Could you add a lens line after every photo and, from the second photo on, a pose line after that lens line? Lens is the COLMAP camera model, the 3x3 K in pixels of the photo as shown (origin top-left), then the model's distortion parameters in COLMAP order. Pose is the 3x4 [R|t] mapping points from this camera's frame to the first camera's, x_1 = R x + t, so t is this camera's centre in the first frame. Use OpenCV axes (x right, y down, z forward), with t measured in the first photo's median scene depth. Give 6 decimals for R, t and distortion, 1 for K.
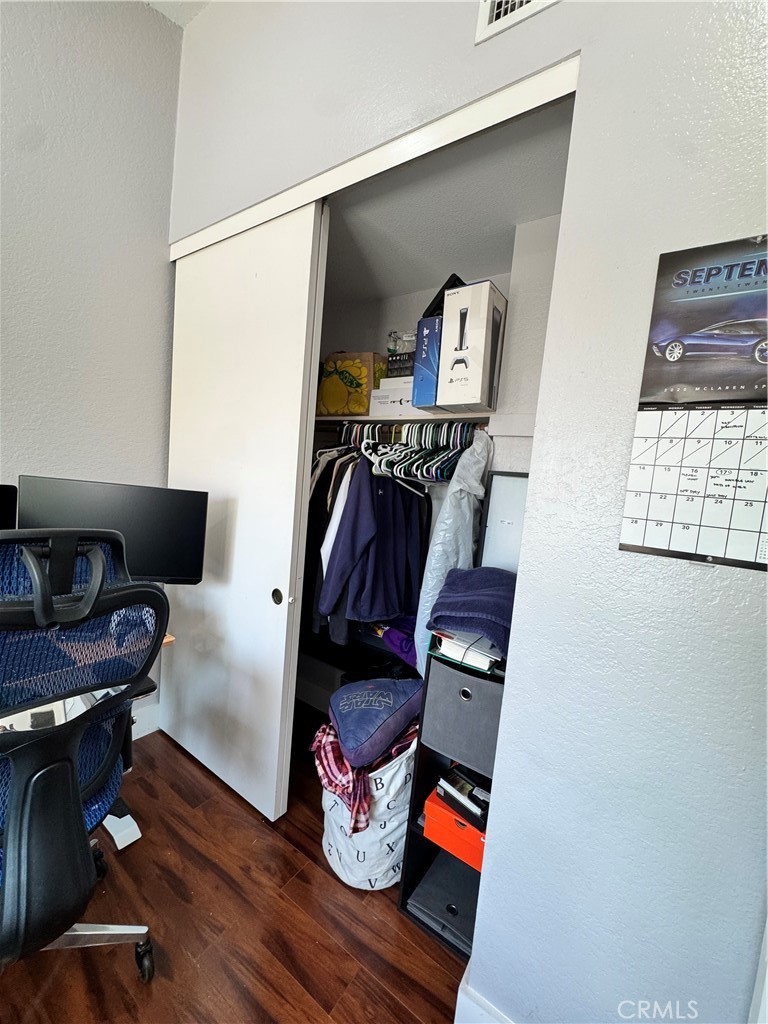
lens RADIAL K [[411.4, 0, 384.0], [0, 411.4, 512.0], [0, 0, 1]] dist [-0.001991, -0.000353]
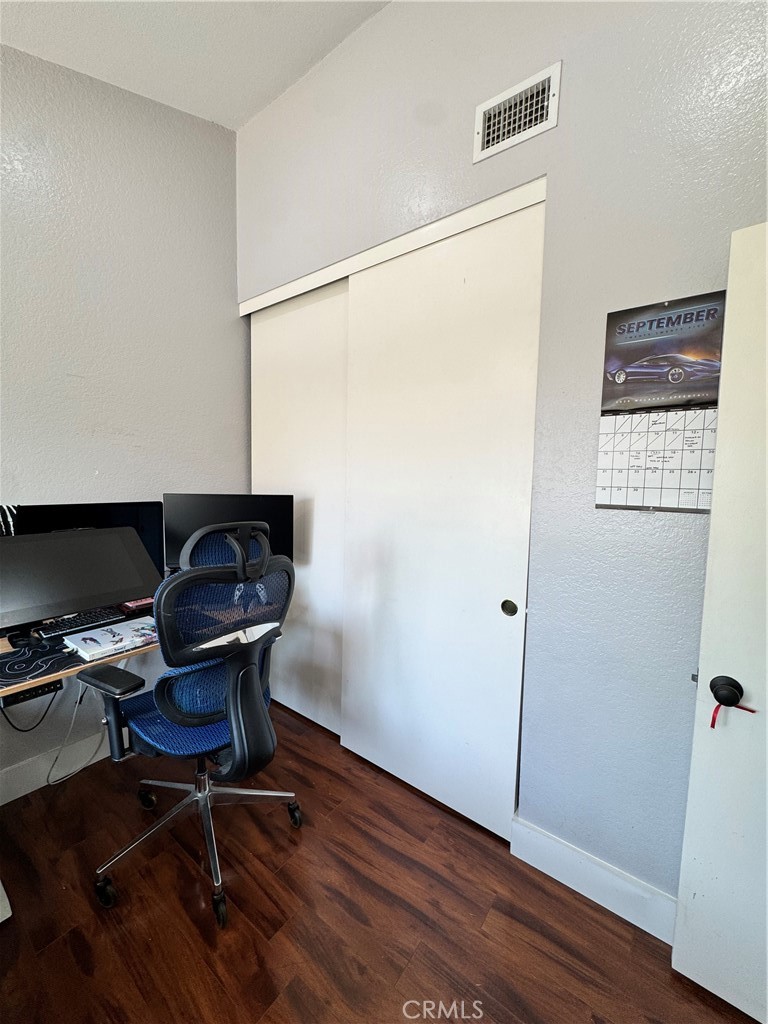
lens RADIAL K [[411.4, 0, 384.0], [0, 411.4, 512.0], [0, 0, 1]] dist [-0.001991, -0.000353]
pose [[0.995015, -0.079634, -0.060022, -0.124954], [0.080677, 0.996625, 0.015165, 0.020560], [0.058612, -0.019932, 0.998082, -0.601304]]
